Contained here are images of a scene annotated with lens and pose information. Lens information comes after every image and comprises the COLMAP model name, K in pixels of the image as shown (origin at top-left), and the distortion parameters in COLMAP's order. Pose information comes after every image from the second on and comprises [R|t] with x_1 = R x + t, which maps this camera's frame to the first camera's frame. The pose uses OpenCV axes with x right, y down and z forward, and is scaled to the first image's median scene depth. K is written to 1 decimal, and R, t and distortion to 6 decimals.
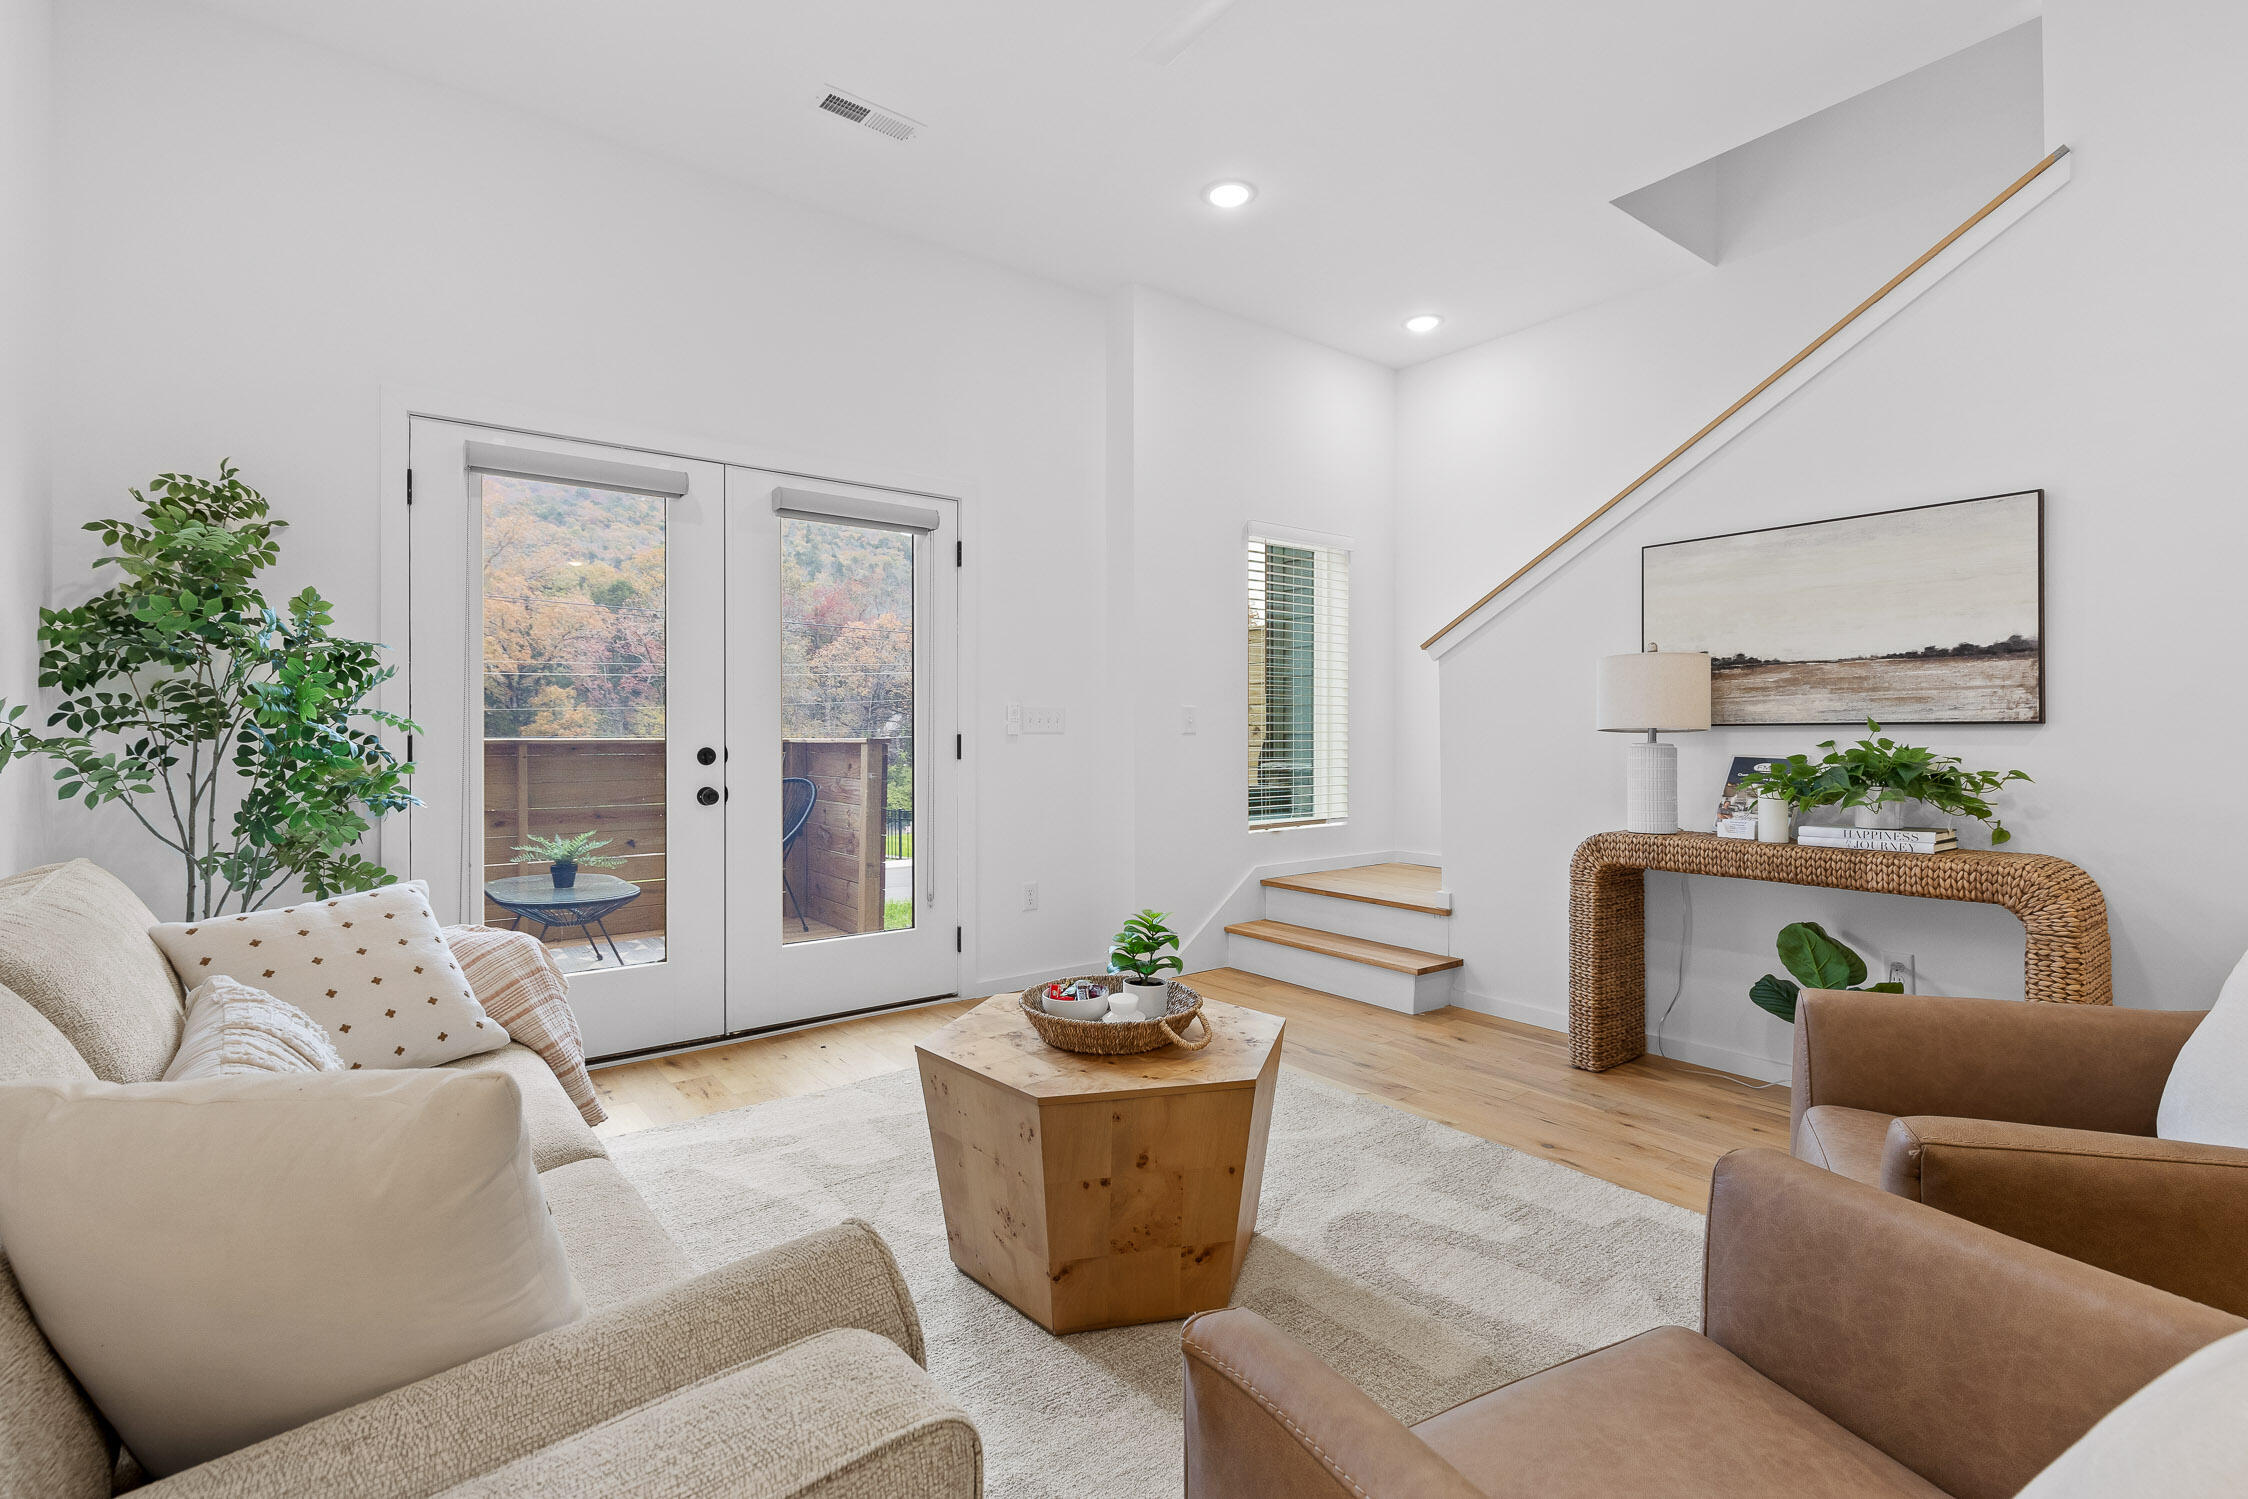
lens RADIAL K [[1022.1, 0, 1130.2], [0, 1022.1, 732.7], [0, 0, 1]] dist [0.004039, -0.000861]
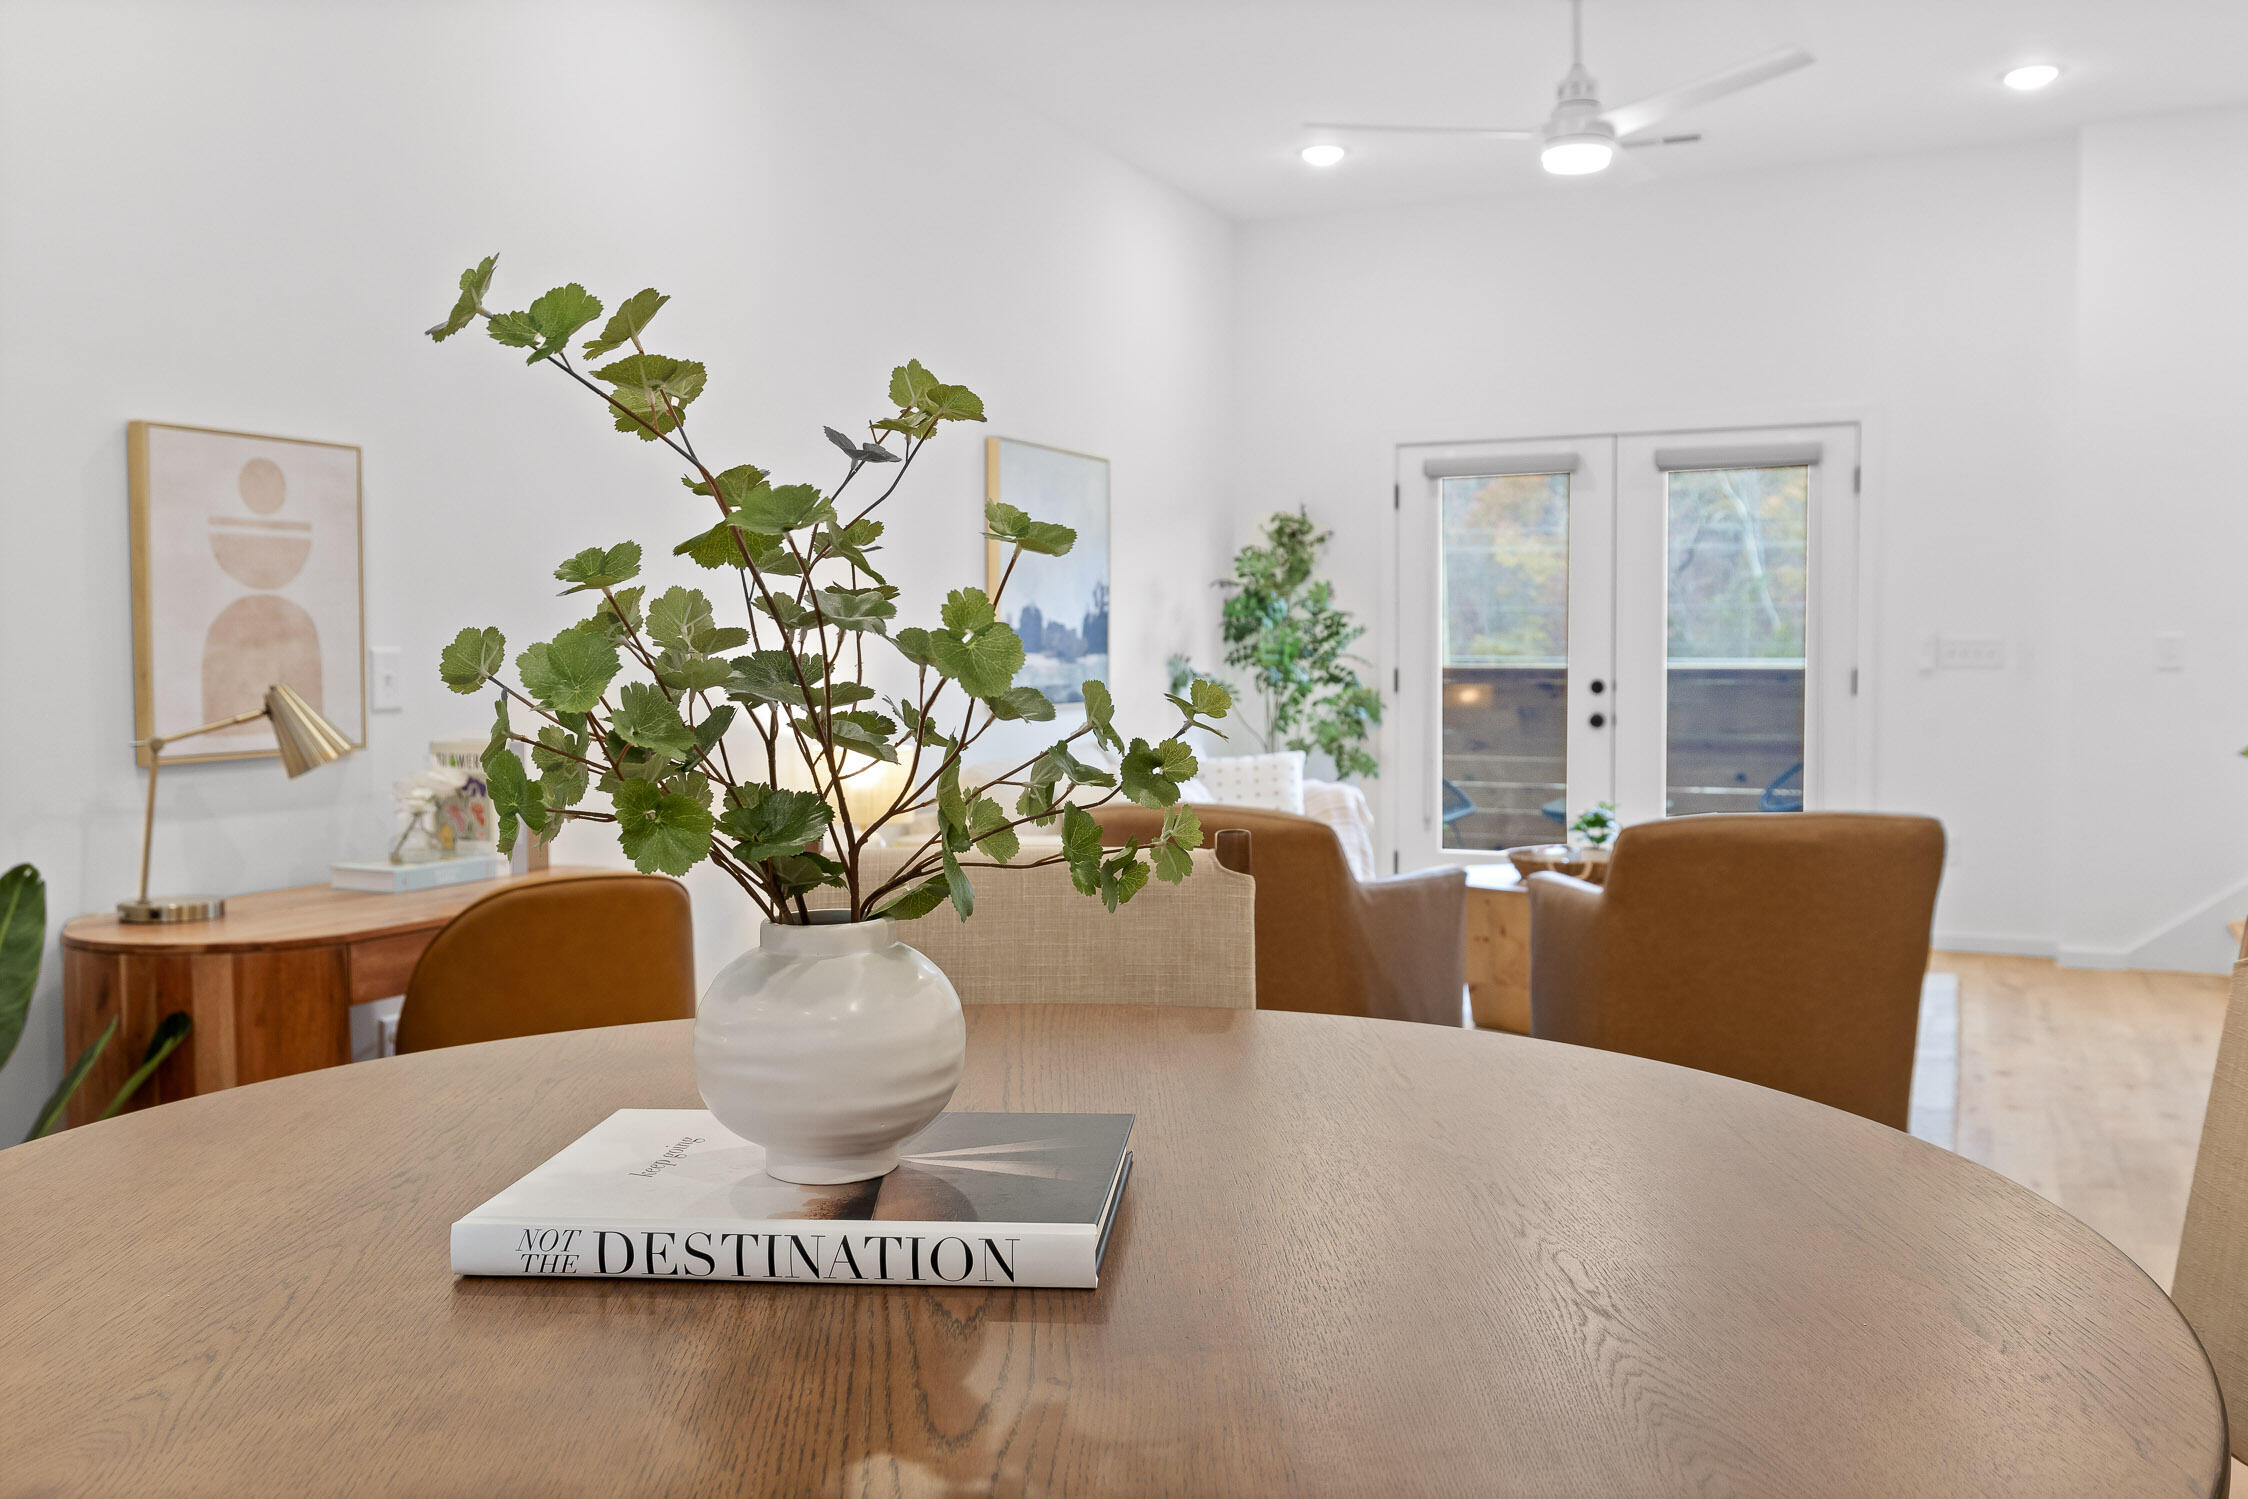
lens RADIAL K [[2002.5, 0, 1122.8], [0, 2002.5, 750.3], [0, 0, 1]] dist [-0.001829, -0.000178]
pose [[0.478637, 0.046723, -0.876769, 1.760303], [0.006685, 0.998360, 0.056852, -0.051131], [0.877988, -0.033072, 0.477539, -0.764842]]
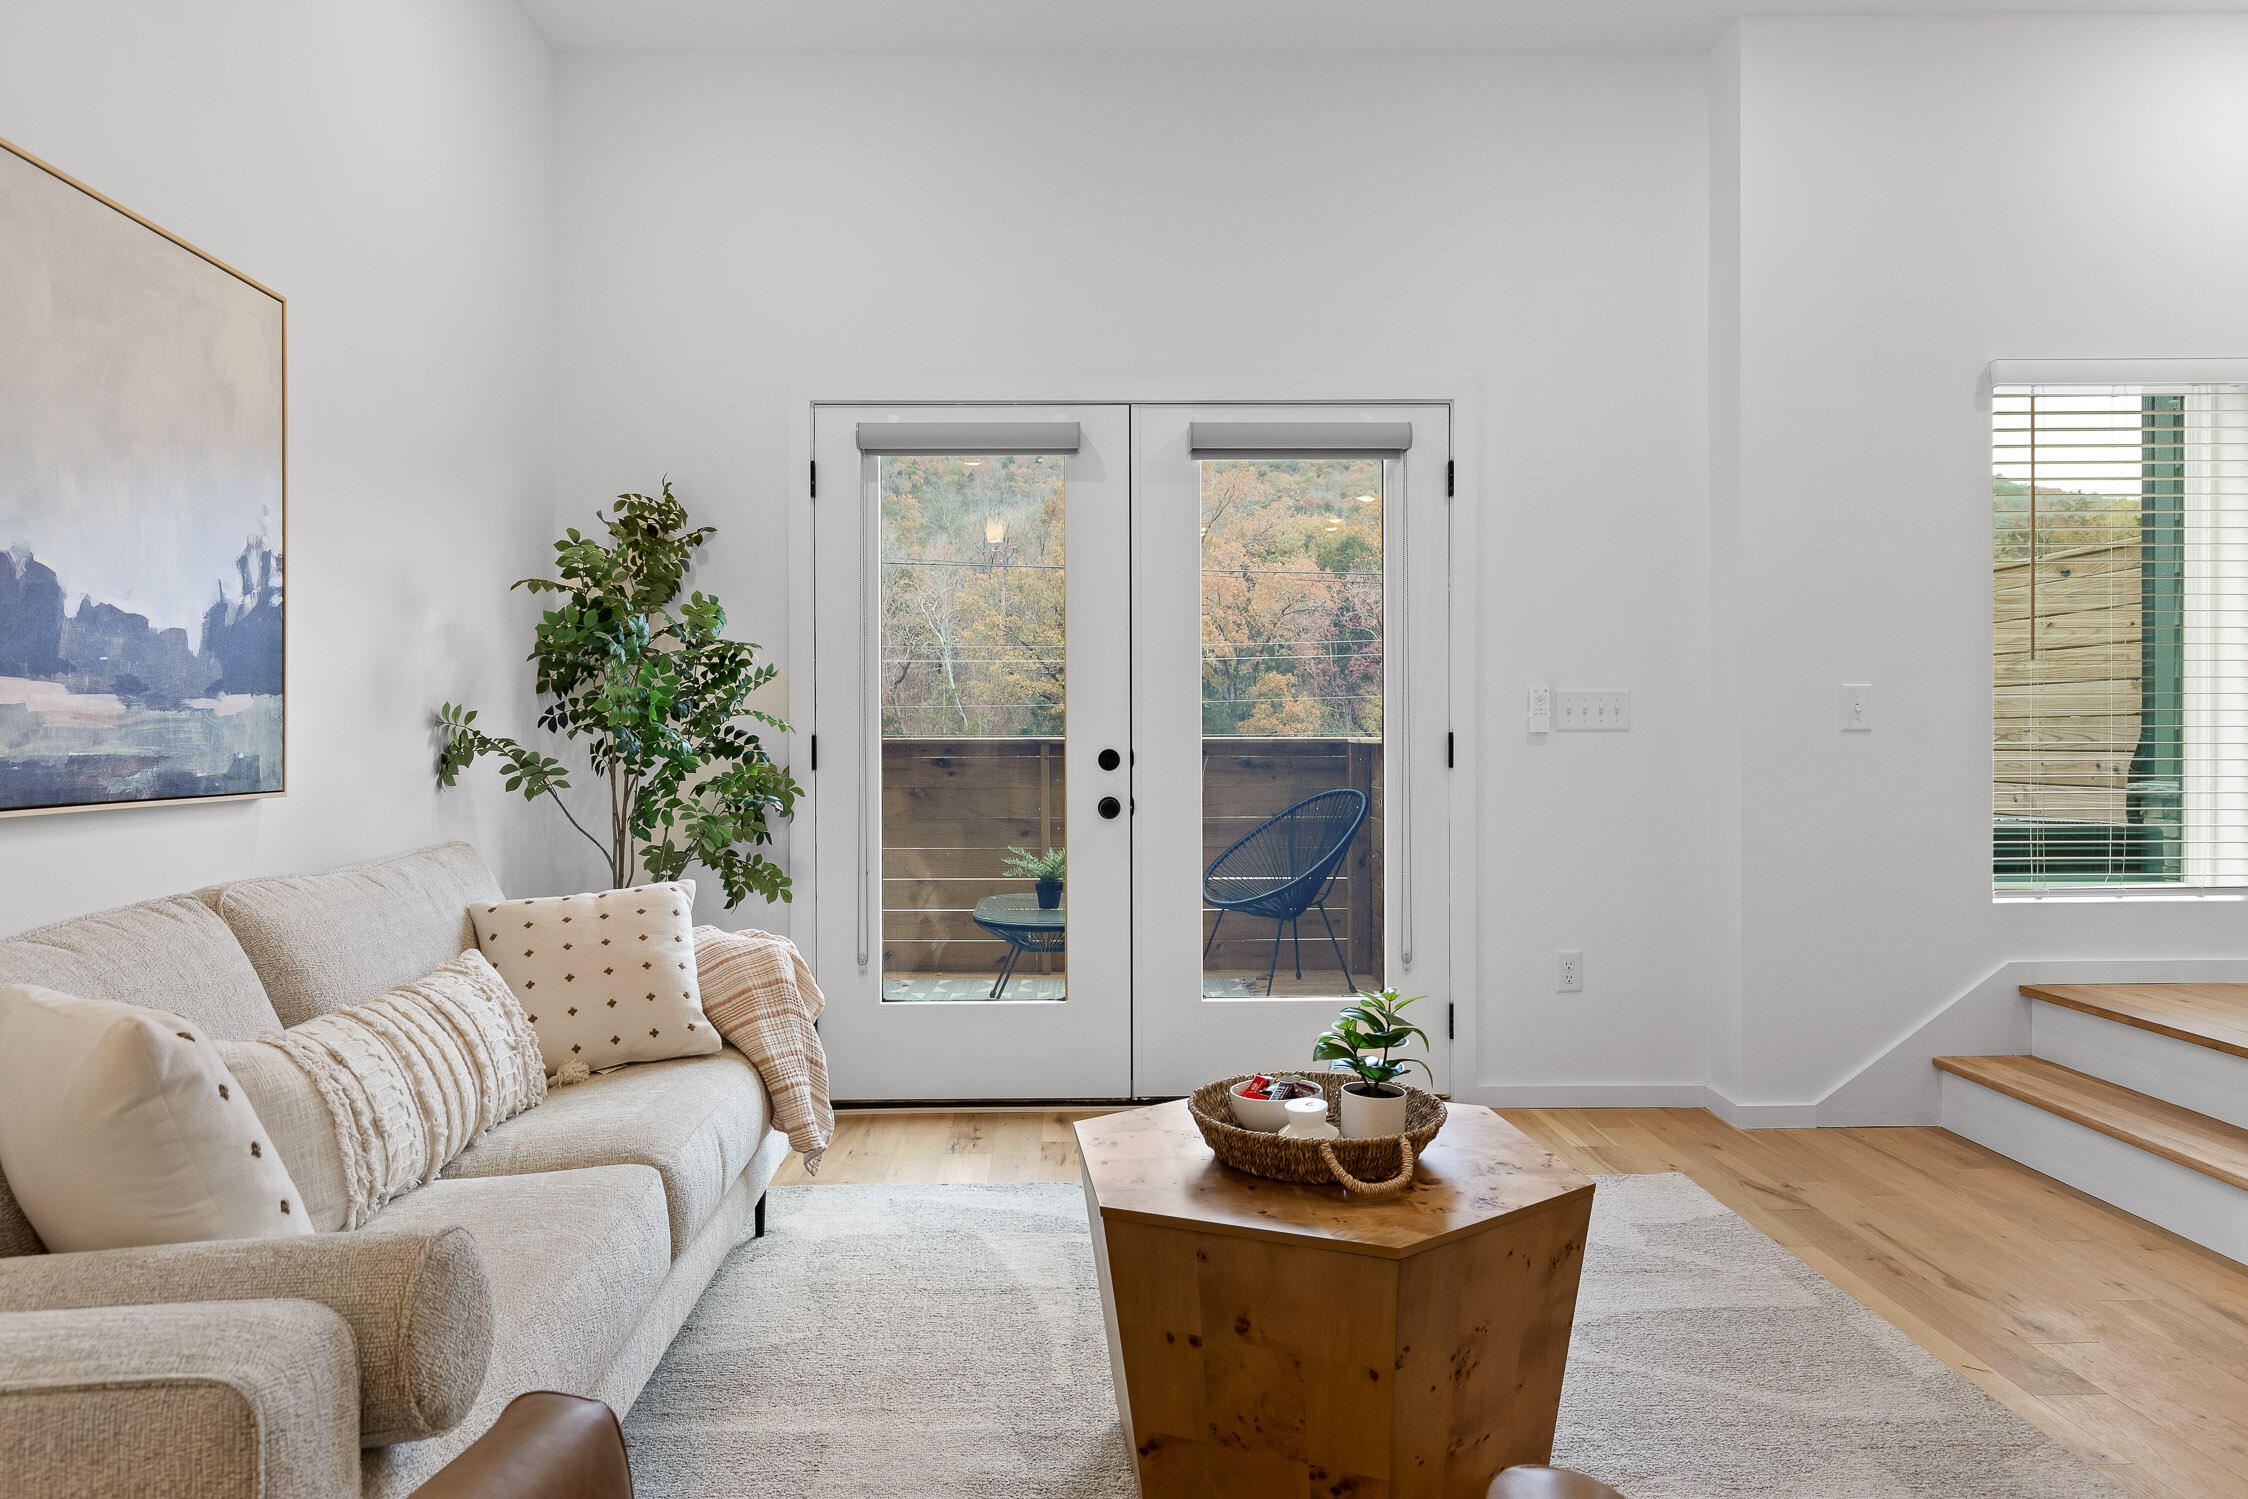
lens RADIAL K [[1430.2, 0, 1100.6], [0, 1430.2, 738.7], [0, 0, 1]] dist [0.001263, -0.001361]
pose [[0.797601, 0.001164, -0.603184, 0.364178], [0.003356, 0.999974, 0.006366, -0.002103], [0.603176, -0.007102, 0.797577, 0.091278]]
